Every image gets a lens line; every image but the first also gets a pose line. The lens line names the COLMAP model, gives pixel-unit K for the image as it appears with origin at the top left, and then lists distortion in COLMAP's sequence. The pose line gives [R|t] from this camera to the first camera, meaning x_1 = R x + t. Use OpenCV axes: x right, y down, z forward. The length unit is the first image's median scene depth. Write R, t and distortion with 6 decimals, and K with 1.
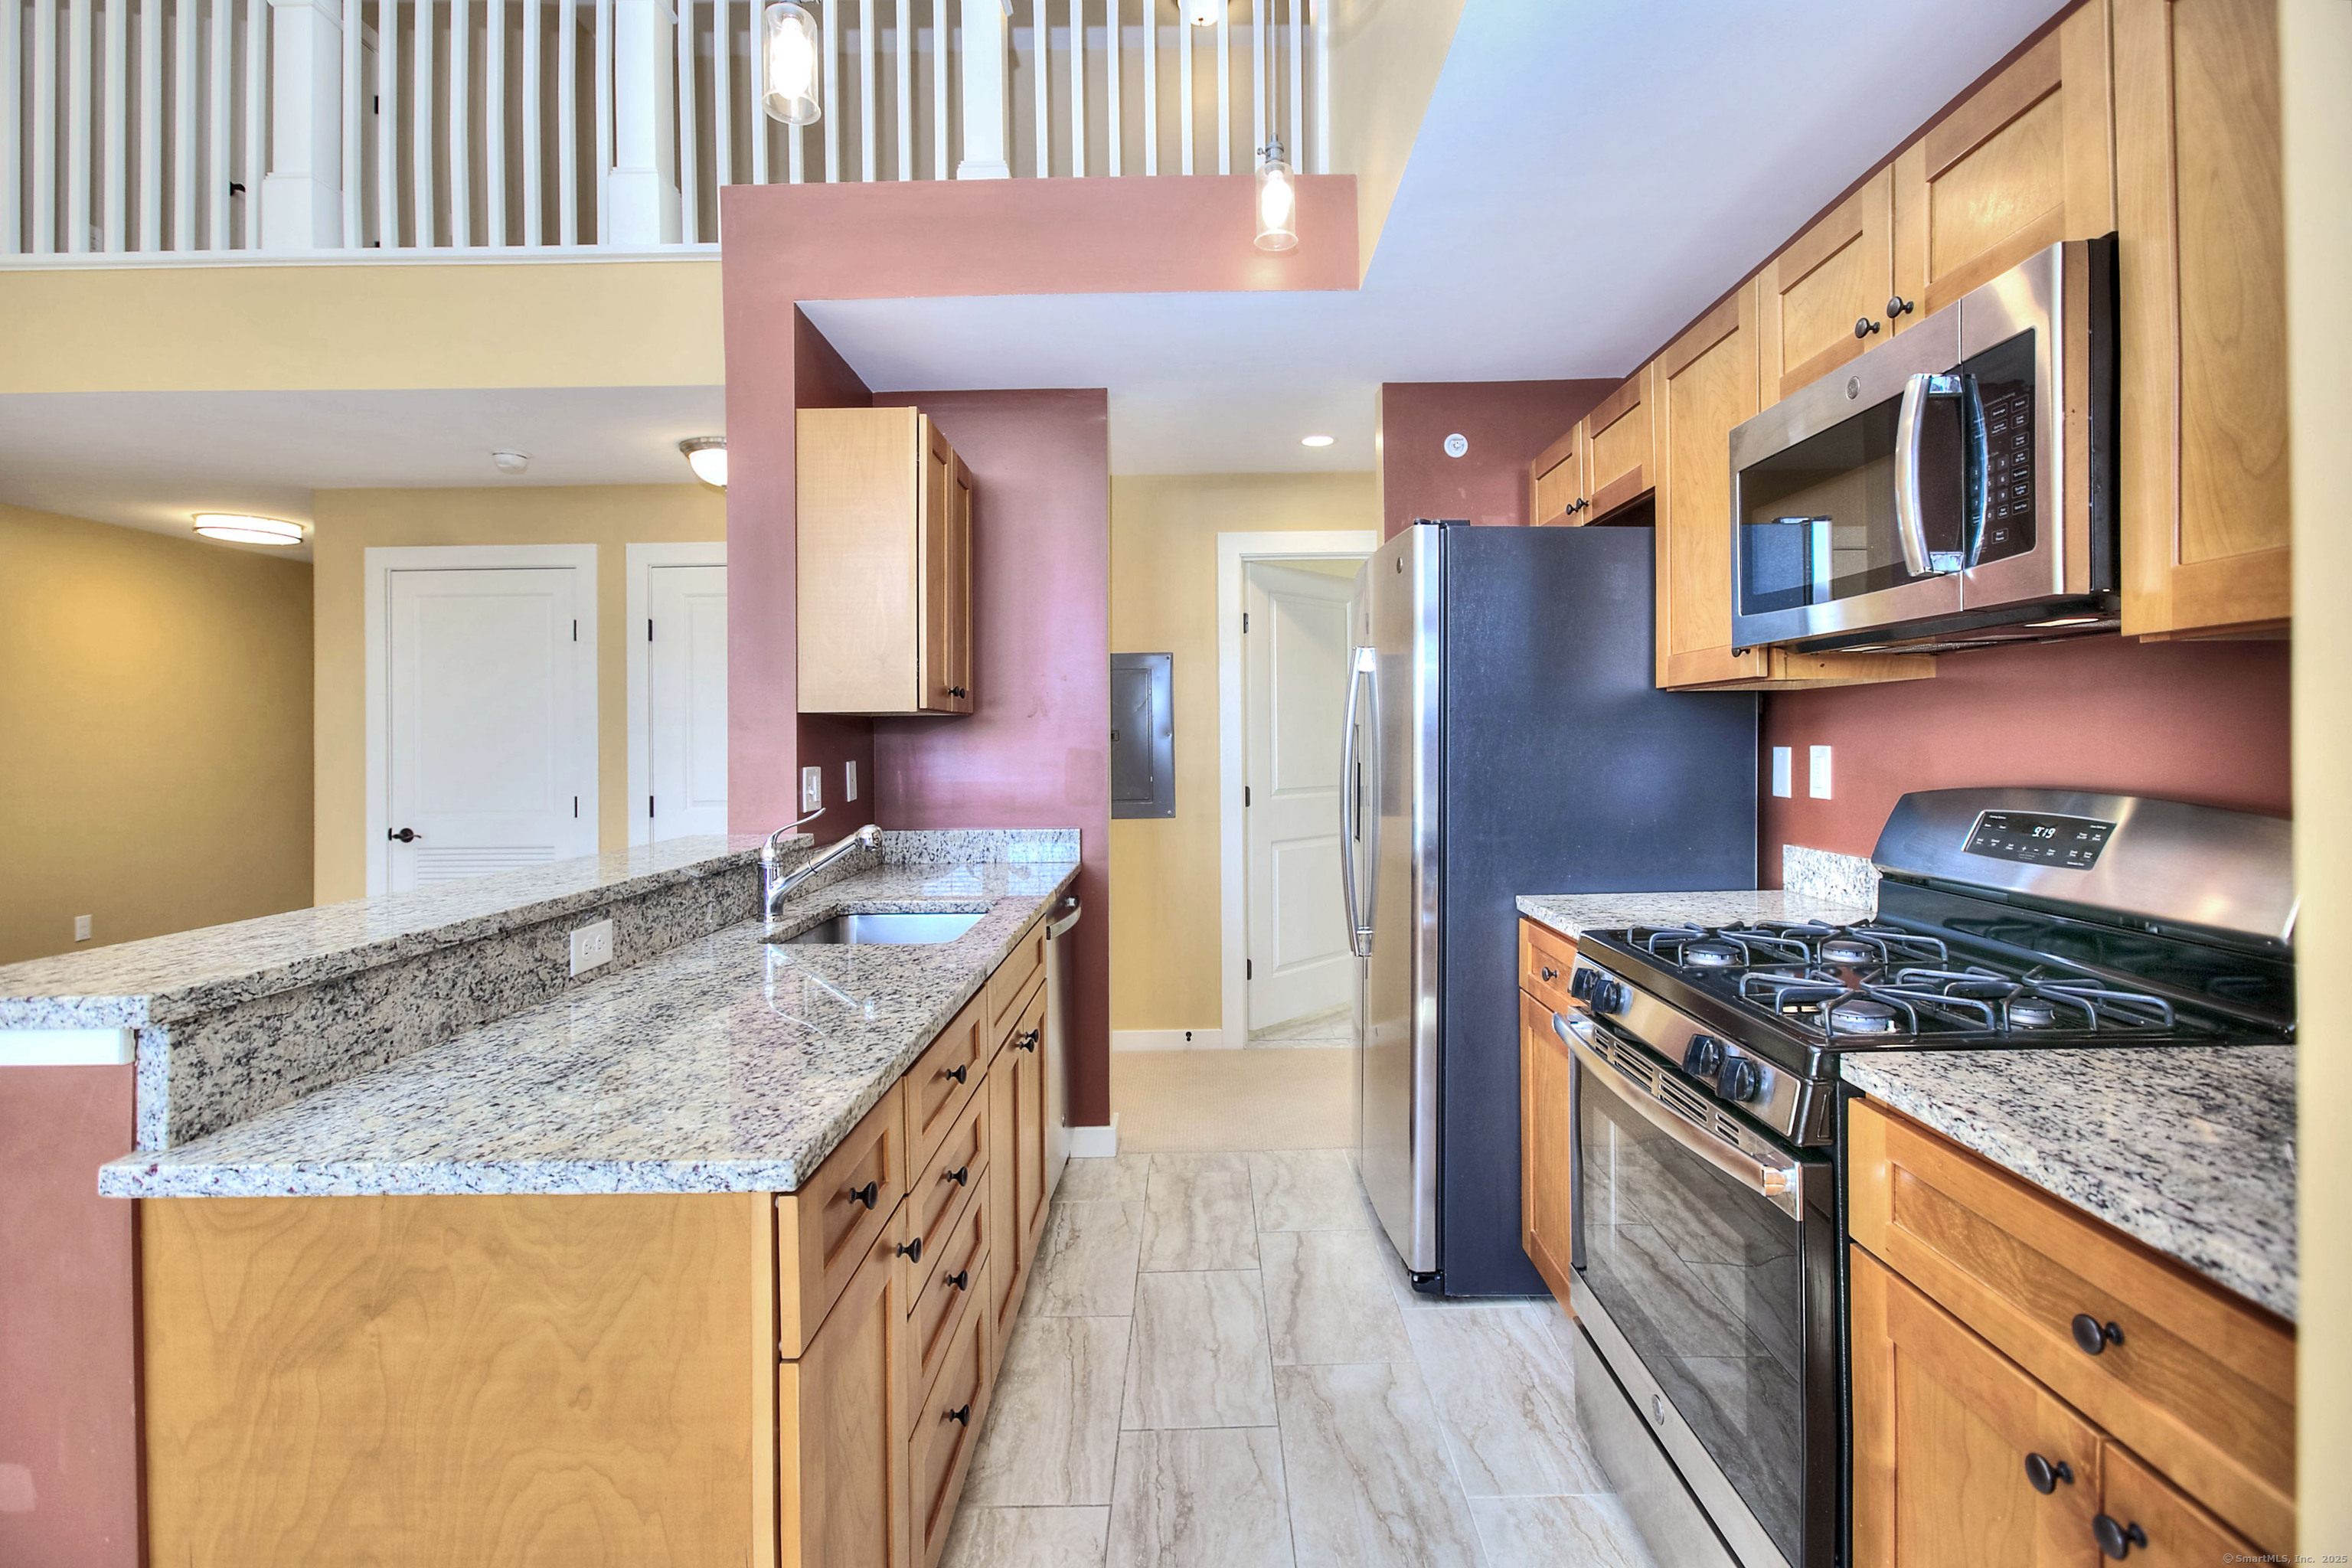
lens RADIAL K [[1101.2, 0, 1166.4], [0, 1101.2, 750.4], [0, 0, 1]] dist [-0.013344, 0.002242]
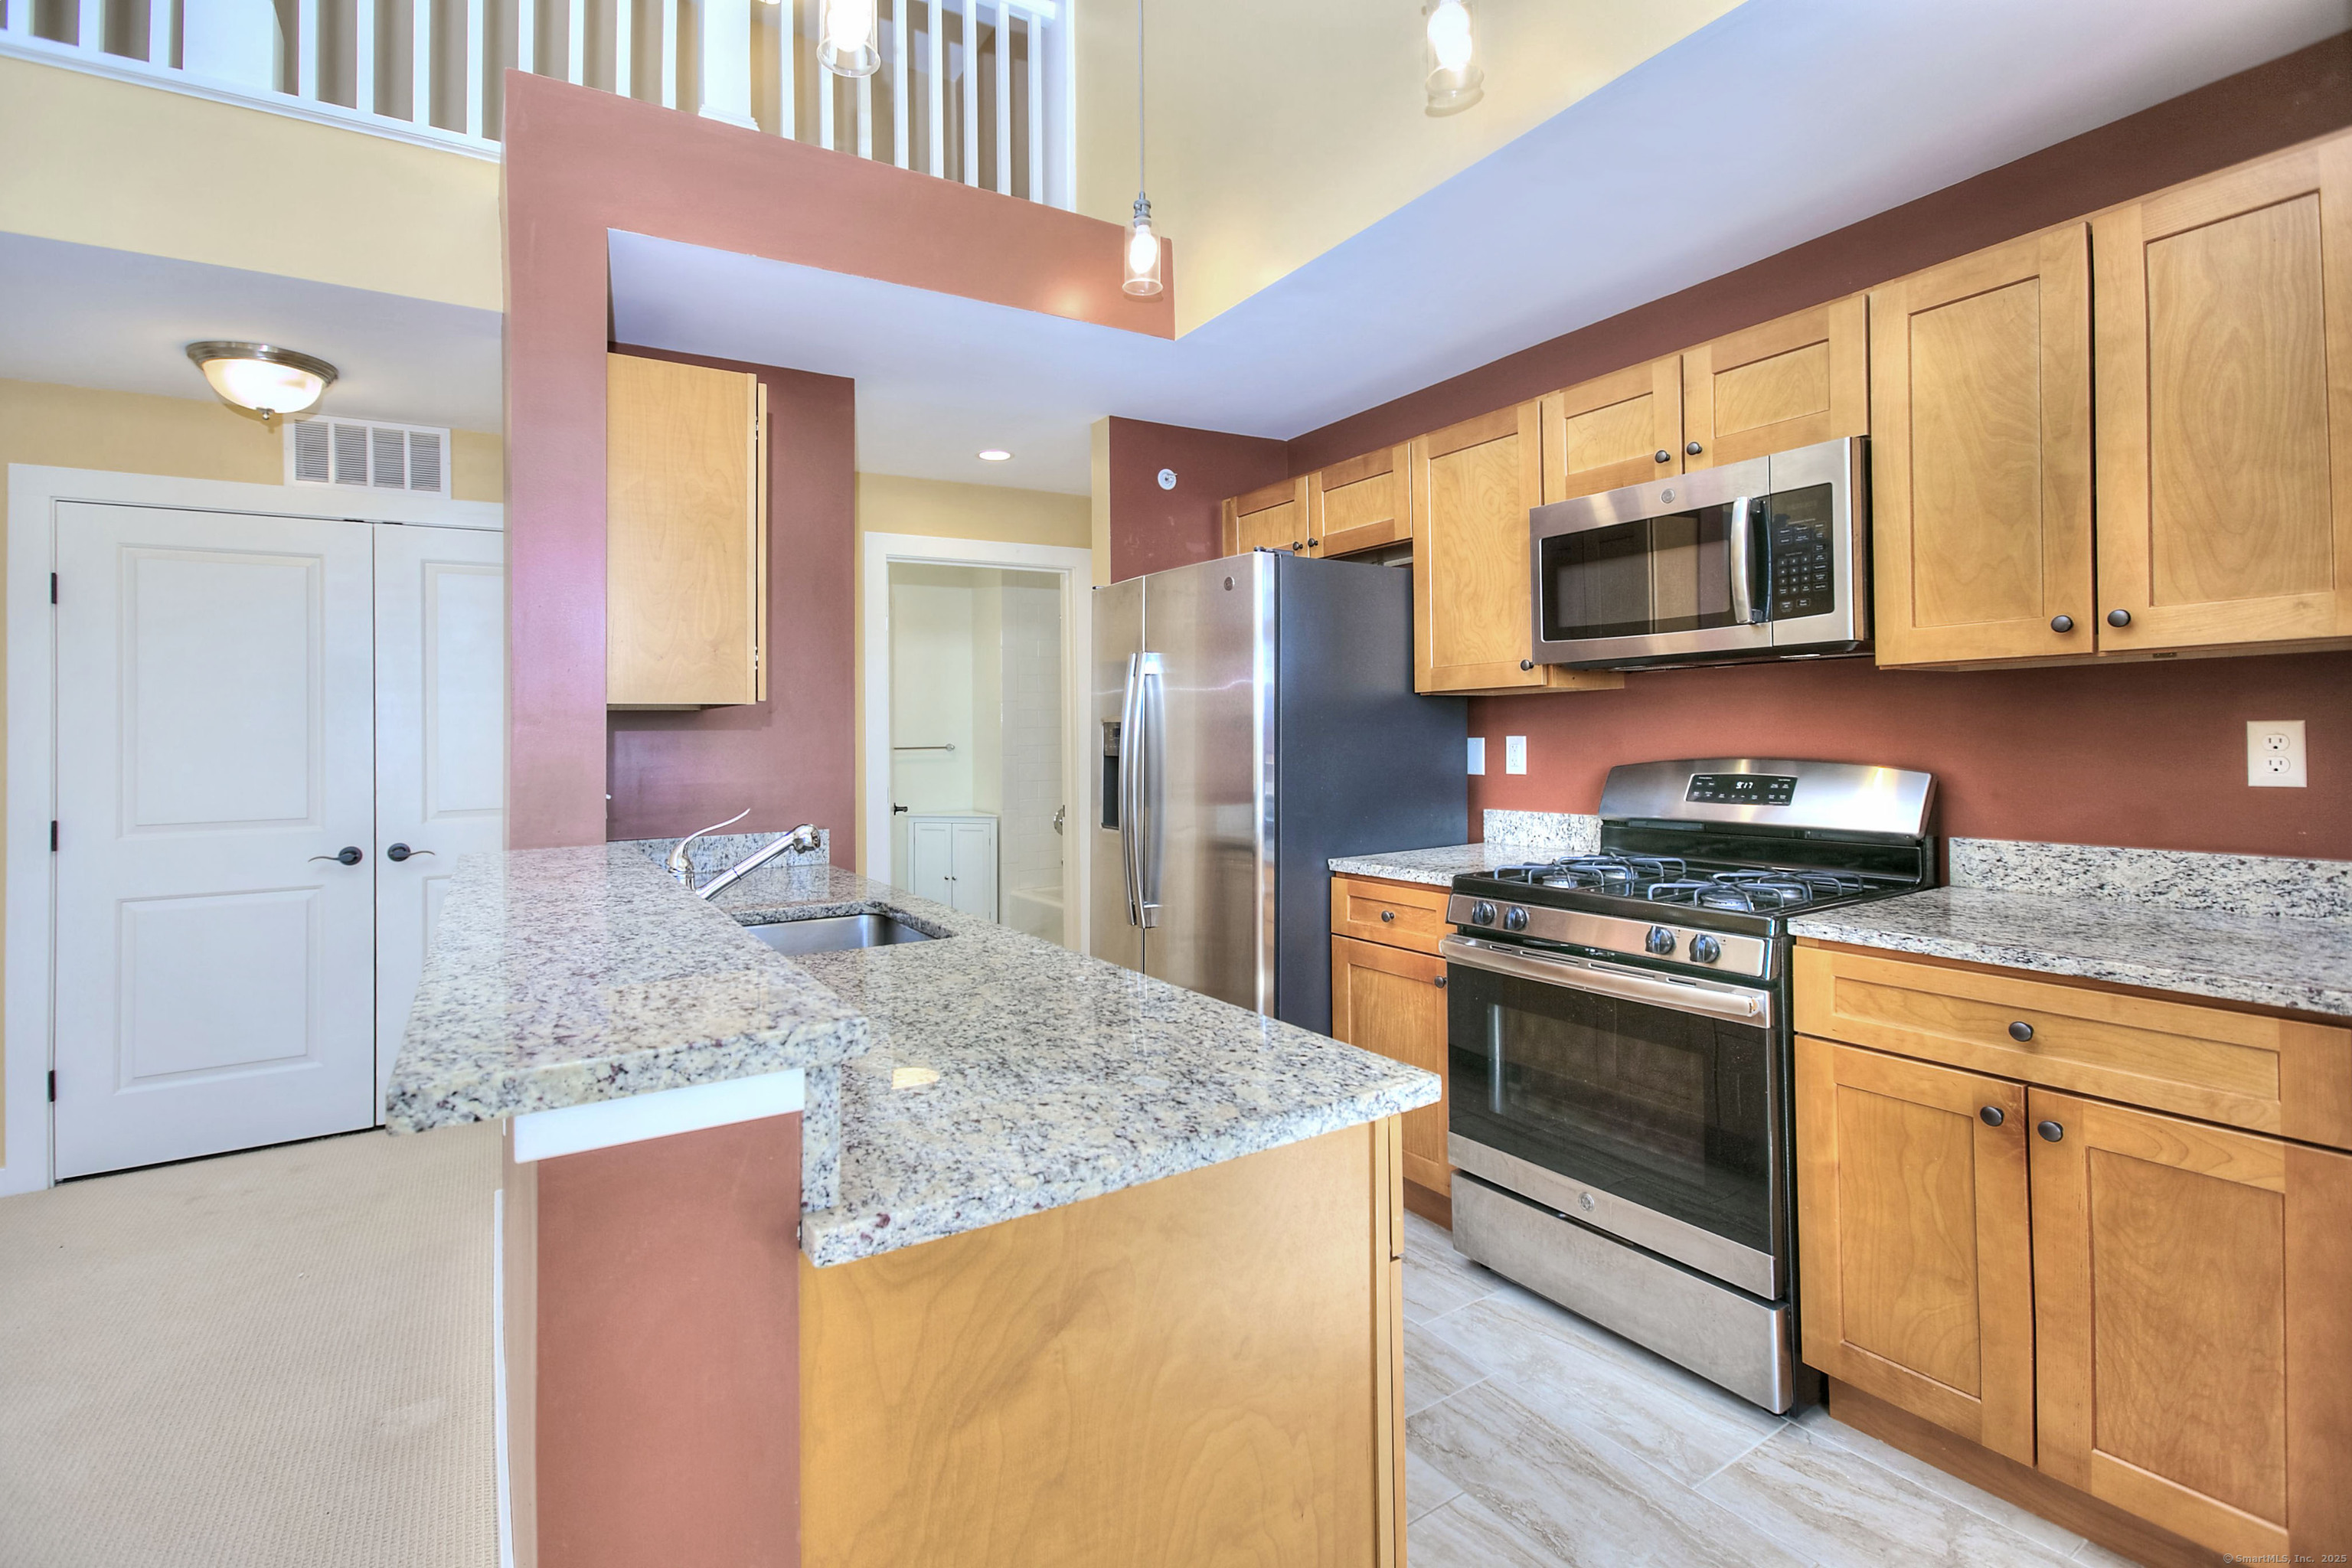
lens RADIAL K [[1101.2, 0, 1116.4], [0, 1101.2, 742.8], [0, 0, 1]] dist [-0.013344, 0.002242]
pose [[0.848162, -0.005821, 0.529705, -0.966515], [0.012681, 0.999876, -0.009317, 0.018518], [-0.529585, 0.014619, 0.848131, 0.137265]]
